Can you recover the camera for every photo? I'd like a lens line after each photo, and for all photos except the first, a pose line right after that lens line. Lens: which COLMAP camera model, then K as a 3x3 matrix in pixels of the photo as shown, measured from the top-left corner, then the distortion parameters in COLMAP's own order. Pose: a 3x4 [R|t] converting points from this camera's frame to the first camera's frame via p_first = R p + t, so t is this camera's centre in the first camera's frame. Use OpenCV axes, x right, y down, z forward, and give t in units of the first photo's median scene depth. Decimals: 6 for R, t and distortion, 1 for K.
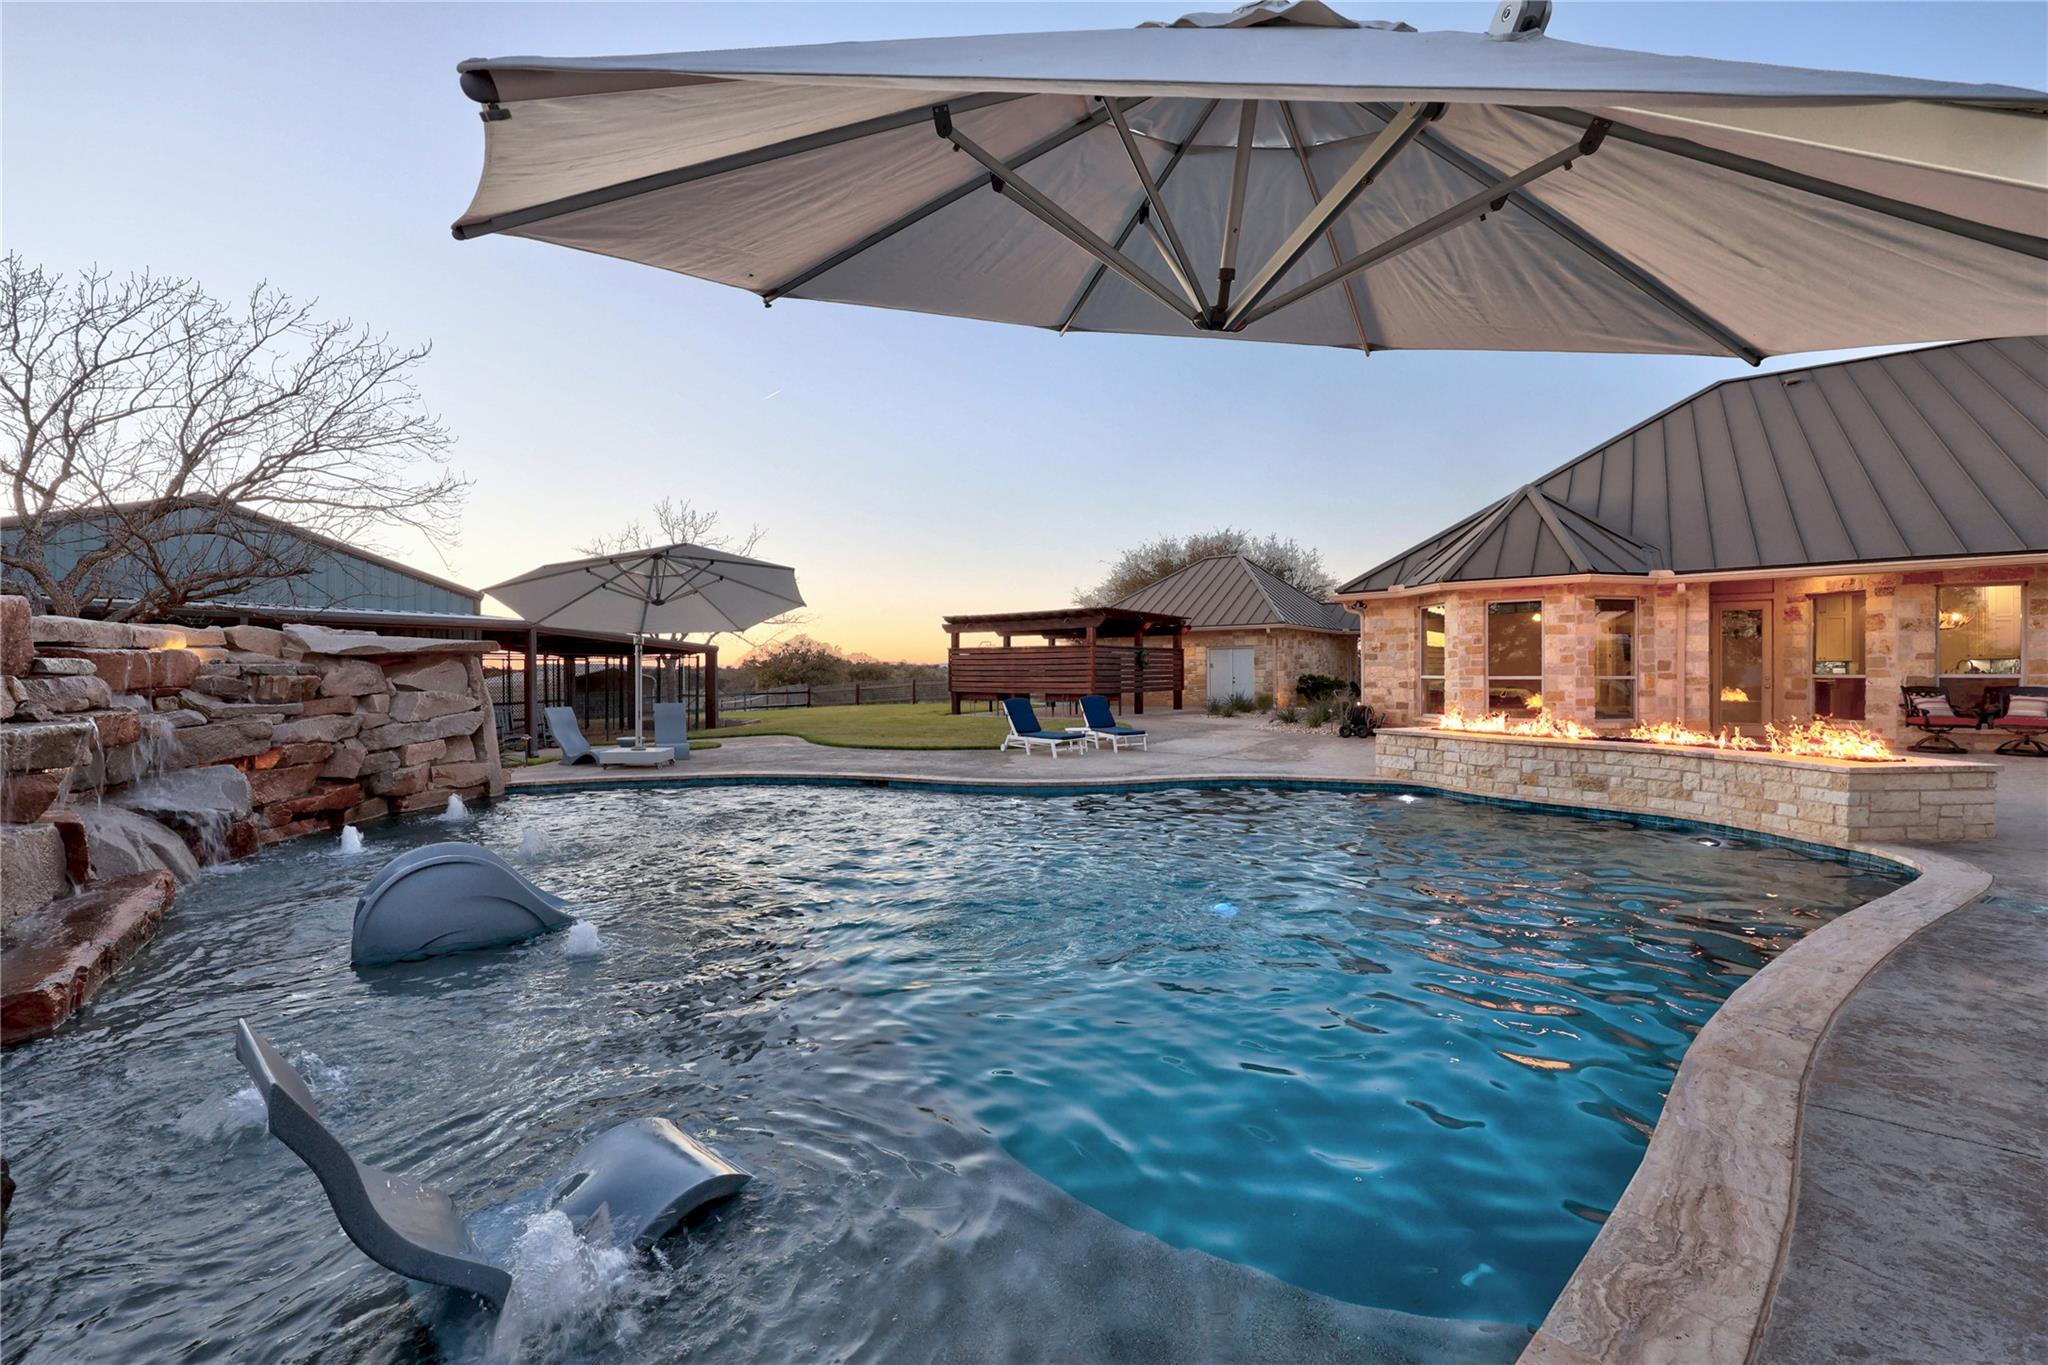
lens RADIAL K [[824.3, 0, 1023.7], [0, 824.3, 679.0], [0, 0, 1]] dist [0.002547, -0.000031]
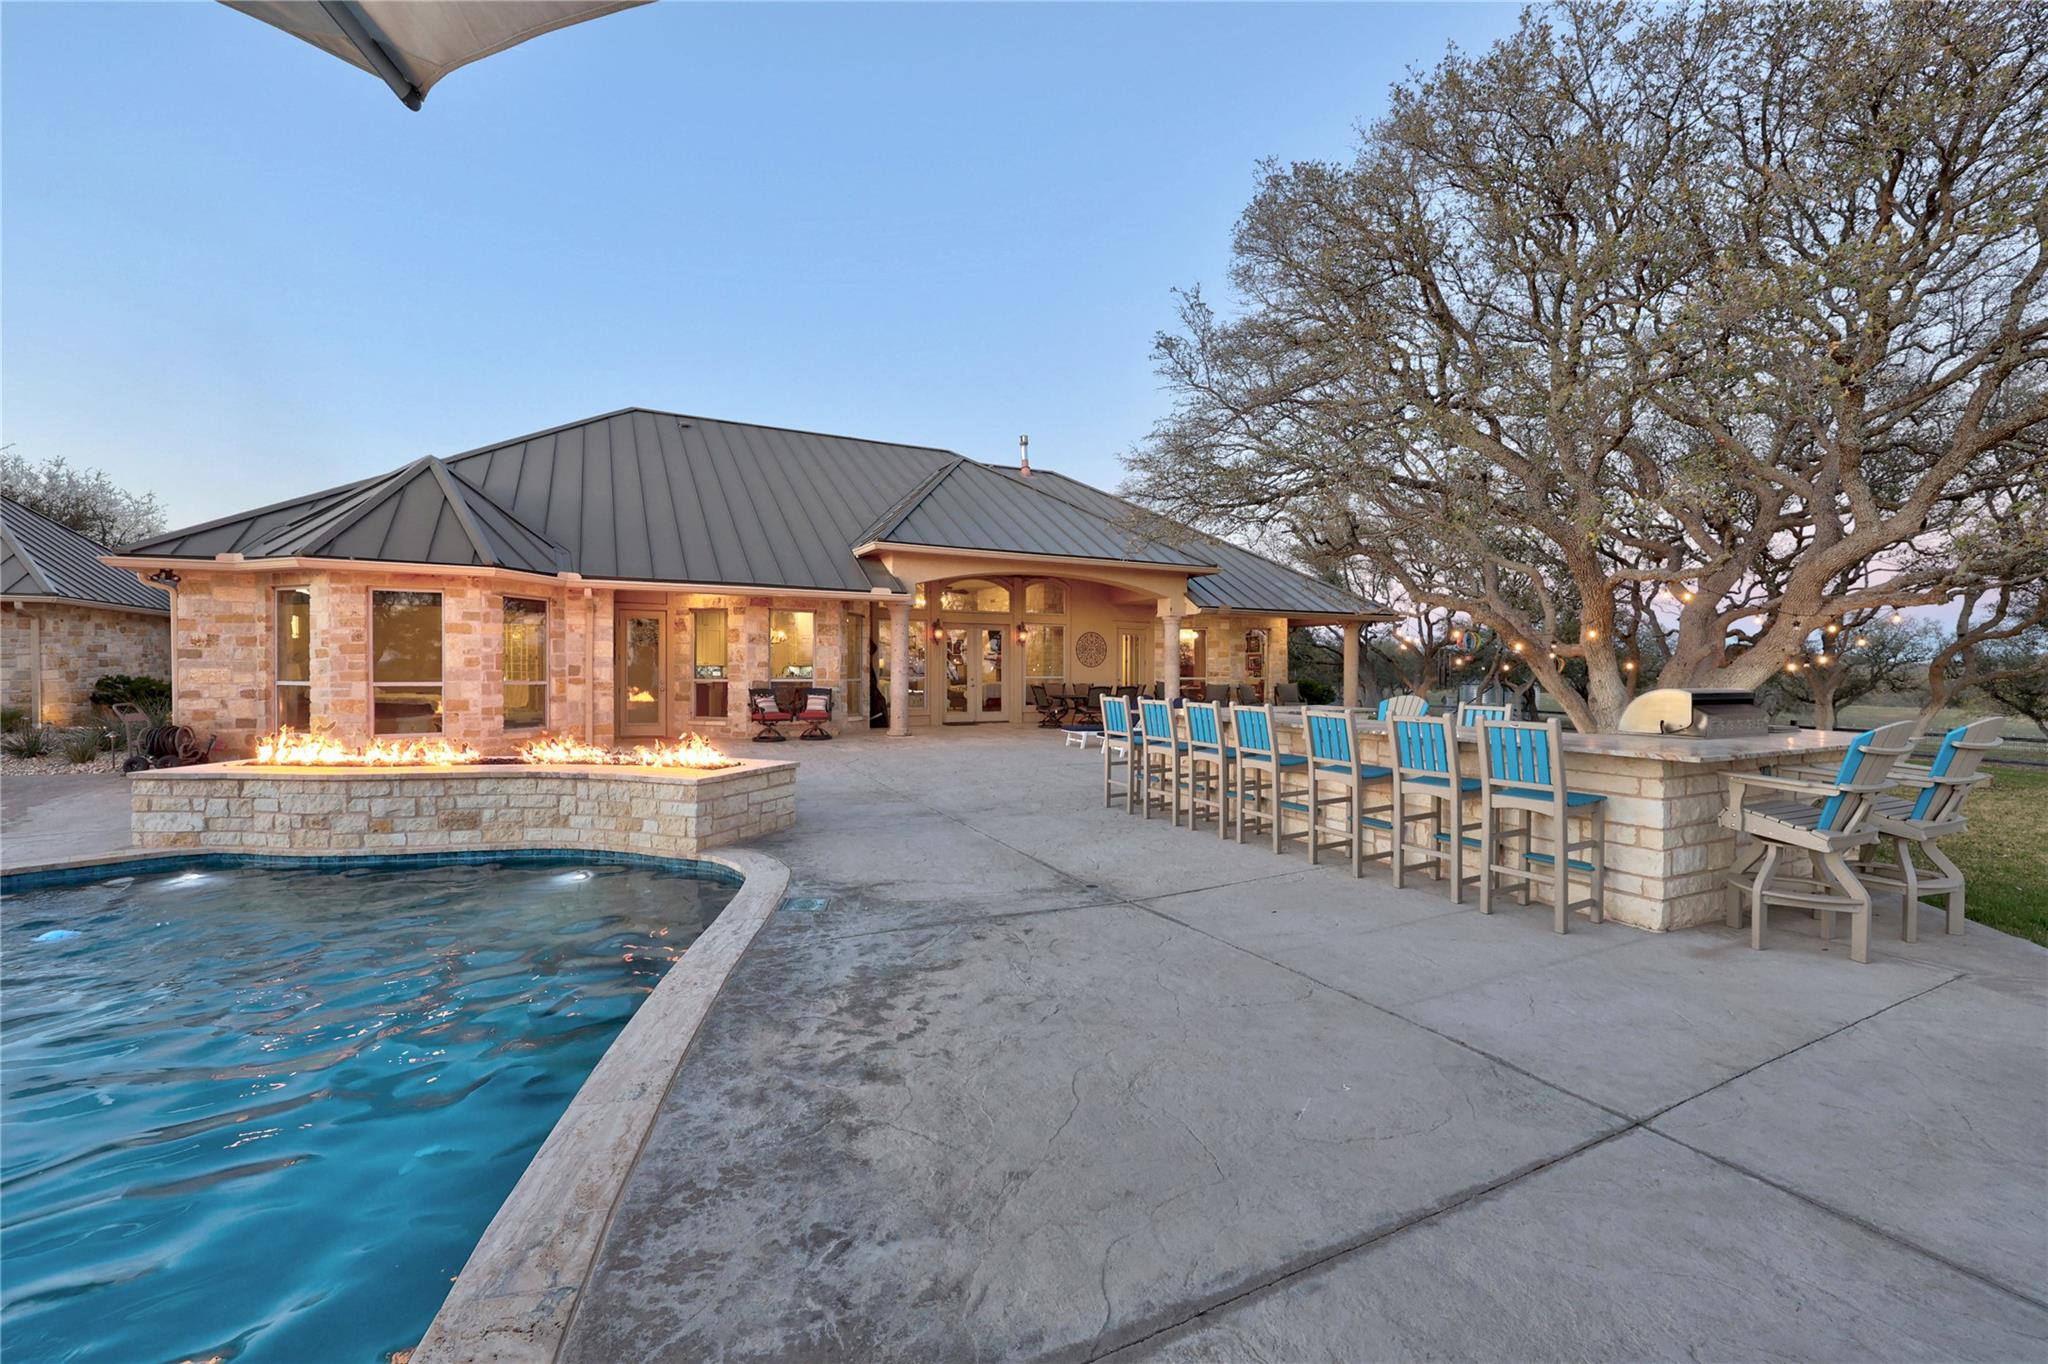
lens RADIAL K [[824.3, 0, 1020.1], [0, 824.3, 674.8], [0, 0, 1]] dist [0.002547, -0.000031]
pose [[0.435783, 0.000312, 0.900052, 0.126670], [0.001254, 0.999999, -0.000954, -0.009738], [-0.900051, 0.001544, 0.435782, 0.097858]]
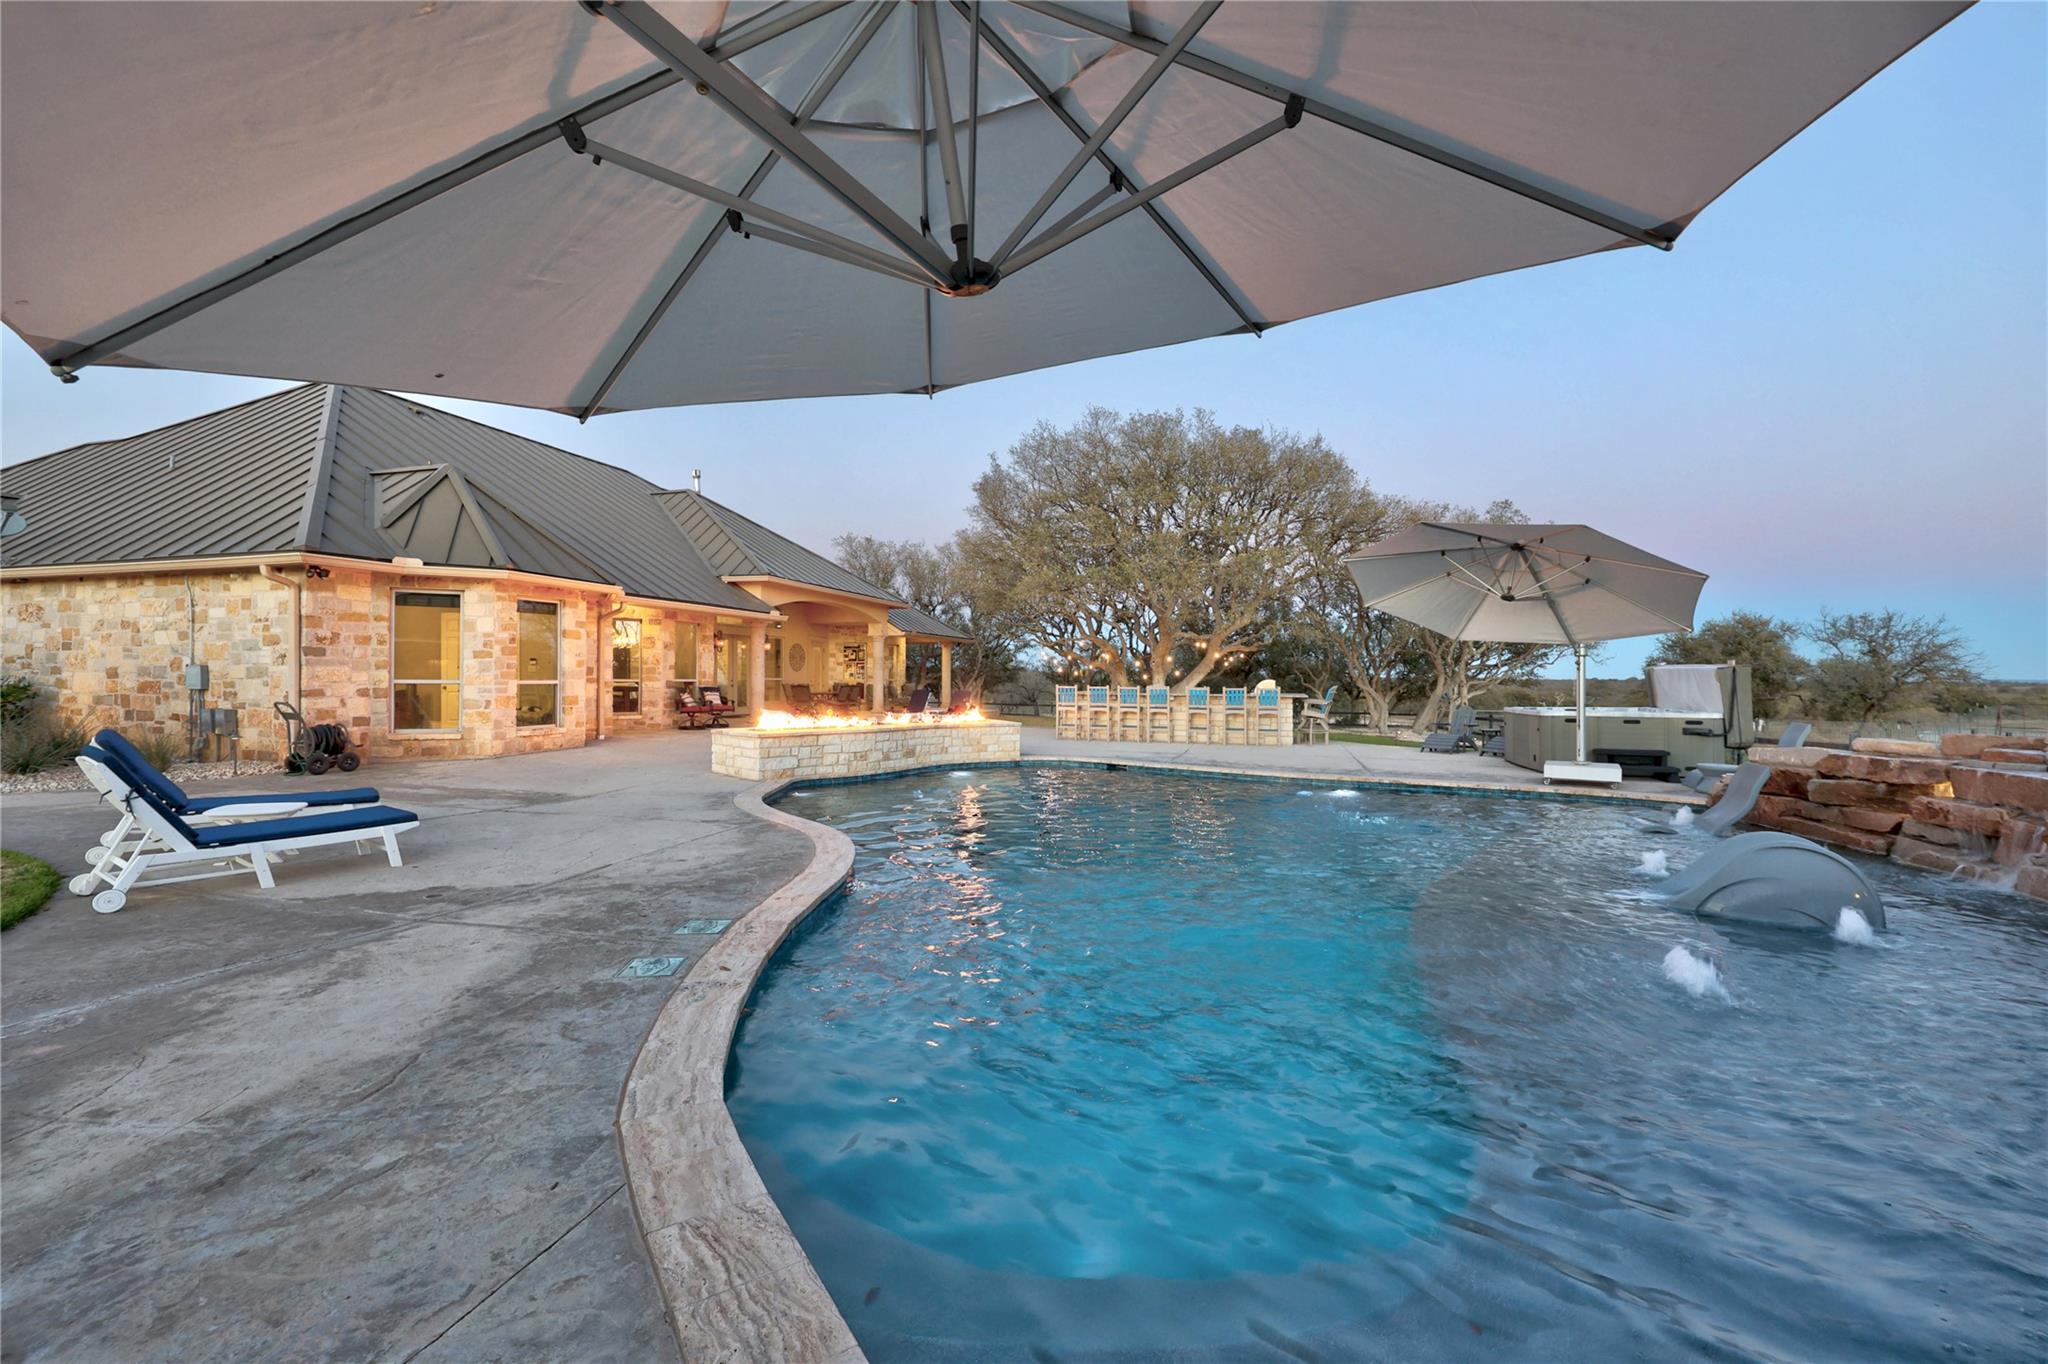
lens RADIAL K [[824.3, 0, 1038.8], [0, 824.3, 690.0], [0, 0, 1]] dist [0.002547, -0.000031]
pose [[-0.357831, -0.012131, 0.933708, -0.508308], [0.001531, 0.999907, 0.013578, -0.004755], [-0.933785, 0.006288, -0.357779, 0.842232]]
